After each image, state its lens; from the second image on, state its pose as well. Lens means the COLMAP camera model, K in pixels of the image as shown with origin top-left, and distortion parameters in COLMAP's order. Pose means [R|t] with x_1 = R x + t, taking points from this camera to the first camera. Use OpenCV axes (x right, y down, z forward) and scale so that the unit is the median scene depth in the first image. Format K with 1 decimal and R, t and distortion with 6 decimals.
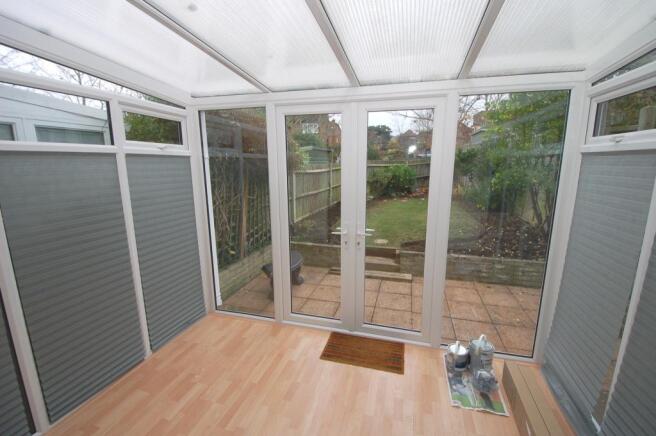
lens RADIAL K [[286.3, 0, 329.5], [0, 286.3, 220.0], [0, 0, 1]] dist [0.003732, -0.015899]
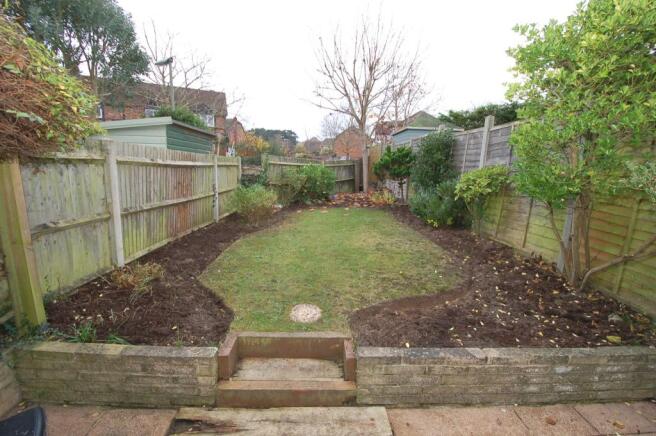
lens RADIAL K [[286.3, 0, 329.5], [0, 286.3, 220.0], [0, 0, 1]] dist [0.003732, -0.015899]
pose [[0.949103, -0.015471, 0.314586, 0.048586], [0.020558, 0.999706, -0.012860, -0.043737], [-0.314294, 0.018673, 0.949142, 0.359272]]
